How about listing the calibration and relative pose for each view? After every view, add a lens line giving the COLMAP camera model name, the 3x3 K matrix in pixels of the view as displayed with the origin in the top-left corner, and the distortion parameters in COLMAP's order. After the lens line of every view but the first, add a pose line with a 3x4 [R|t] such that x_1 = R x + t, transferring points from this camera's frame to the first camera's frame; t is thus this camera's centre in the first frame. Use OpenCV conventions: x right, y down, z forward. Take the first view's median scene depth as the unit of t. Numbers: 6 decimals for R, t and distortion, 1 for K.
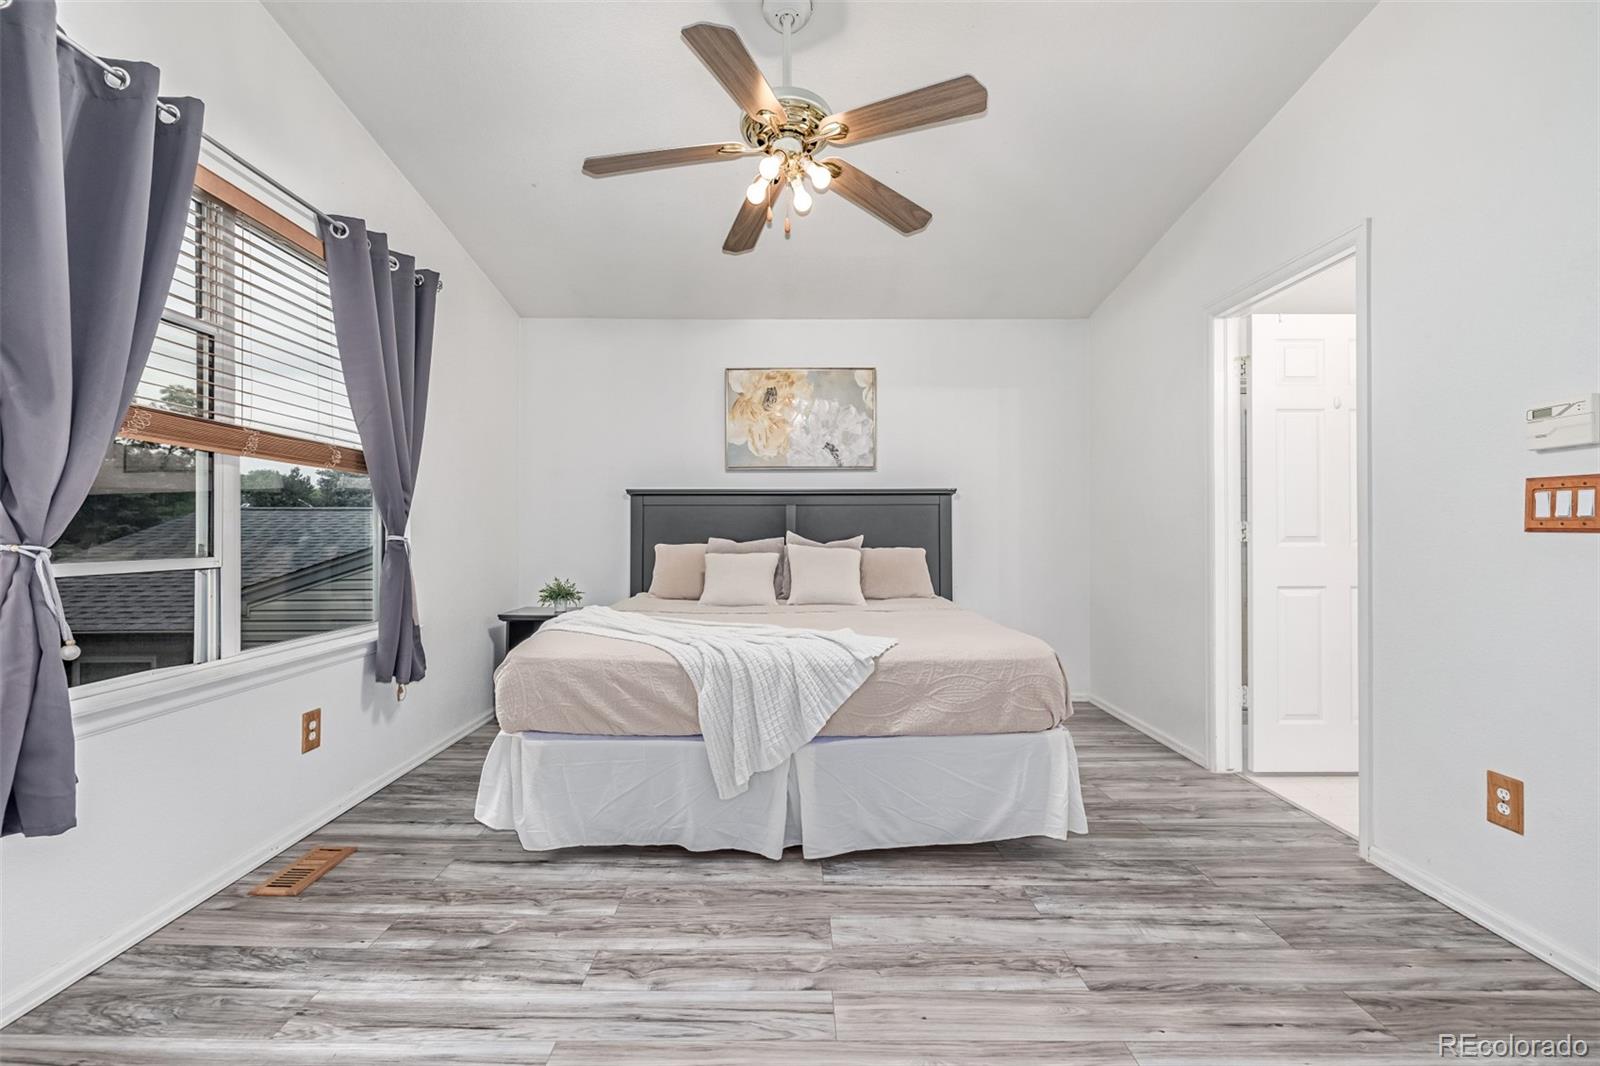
lens RADIAL K [[673.1, 0, 793.3], [0, 673.1, 528.8], [0, 0, 1]] dist [0.000995, 0.000376]
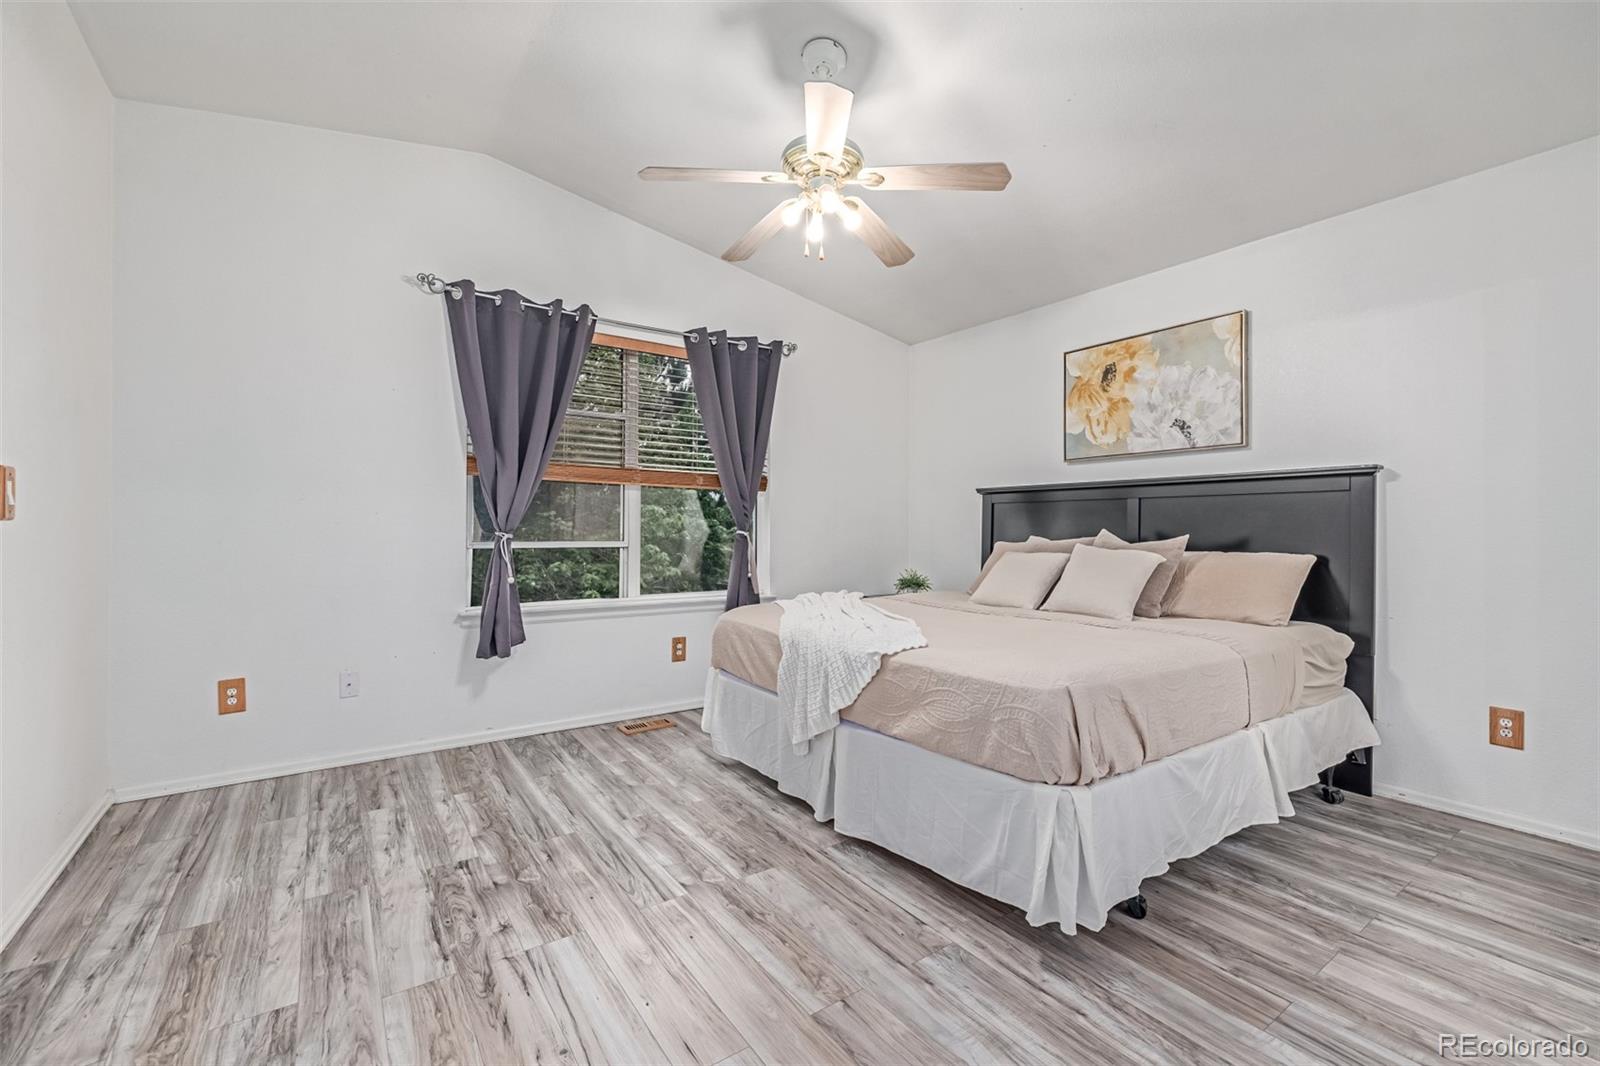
lens RADIAL K [[683.0, 0, 793.1], [0, 683.0, 523.0], [0, 0, 1]] dist [0.001876, 0.000433]
pose [[0.564910, -0.003418, -0.825145, 0.878941], [-0.002115, 0.999982, -0.005590, 0.002122], [0.825150, 0.004903, 0.564893, 0.315847]]
